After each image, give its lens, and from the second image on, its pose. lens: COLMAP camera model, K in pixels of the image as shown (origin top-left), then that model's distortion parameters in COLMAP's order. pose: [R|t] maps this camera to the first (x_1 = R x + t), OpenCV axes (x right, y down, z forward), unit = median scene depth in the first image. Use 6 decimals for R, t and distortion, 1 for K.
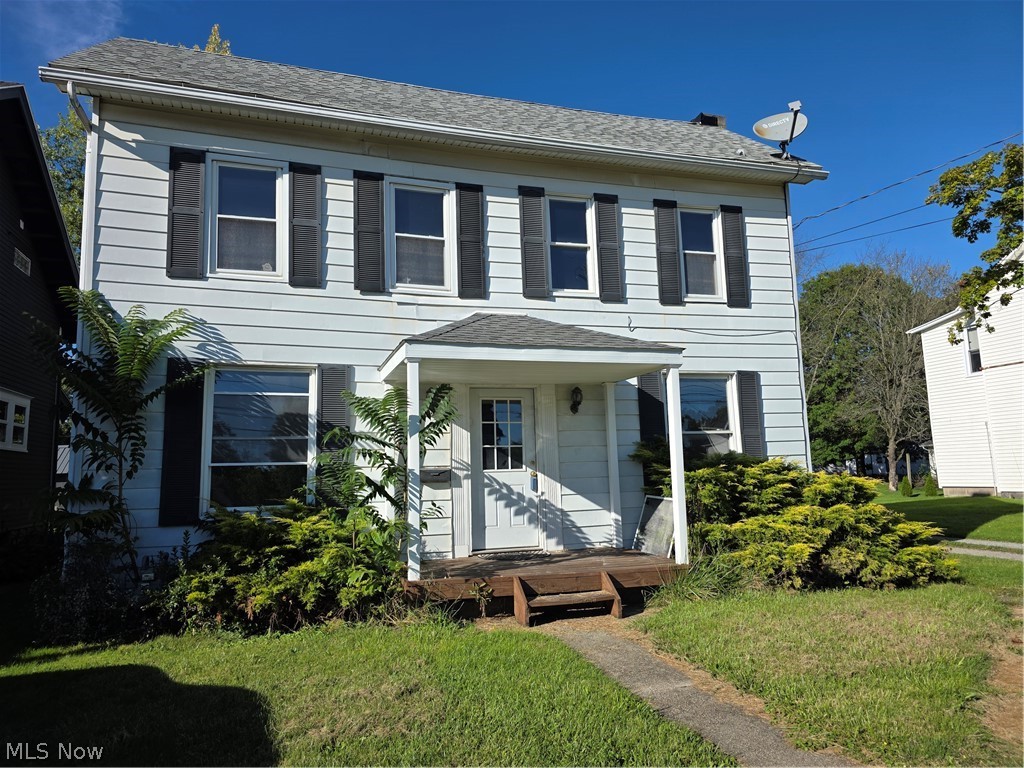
lens RADIAL K [[694.1, 0, 529.6], [0, 694.1, 379.5], [0, 0, 1]] dist [0.057846, -0.053515]
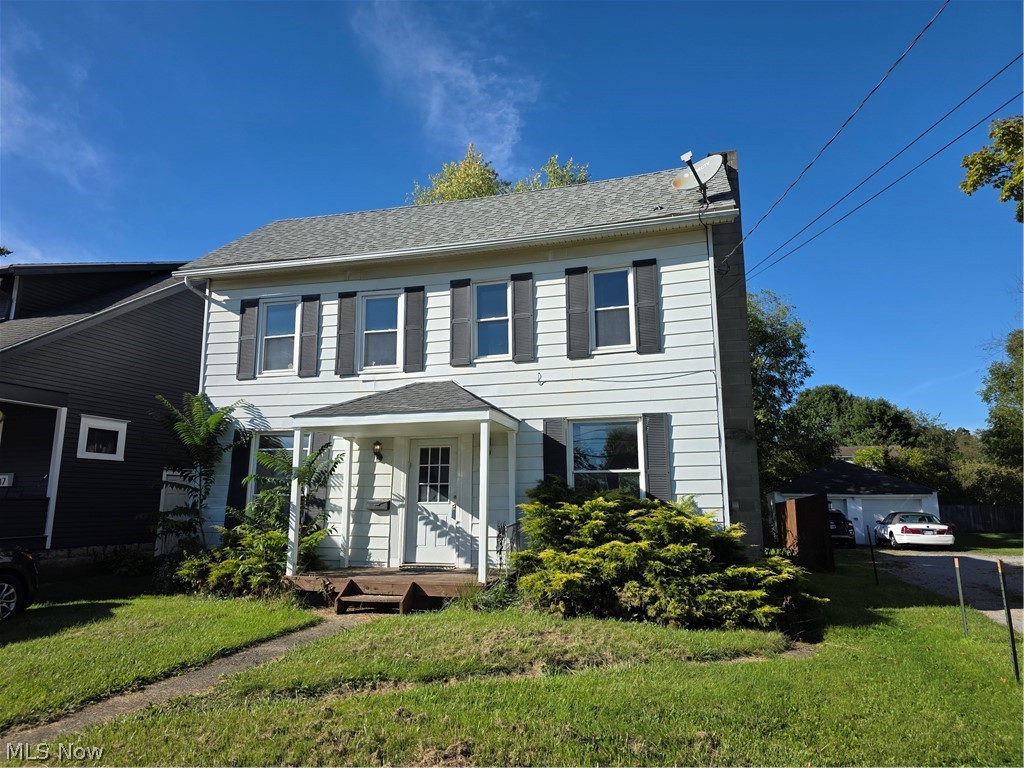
lens RADIAL K [[694.1, 0, 517.2], [0, 694.1, 371.4], [0, 0, 1]] dist [0.057846, -0.053515]
pose [[0.828708, -0.081923, -0.553652, 0.848368], [0.053587, 0.996299, -0.067212, -0.018073], [0.557109, 0.026031, 0.830031, 0.003397]]
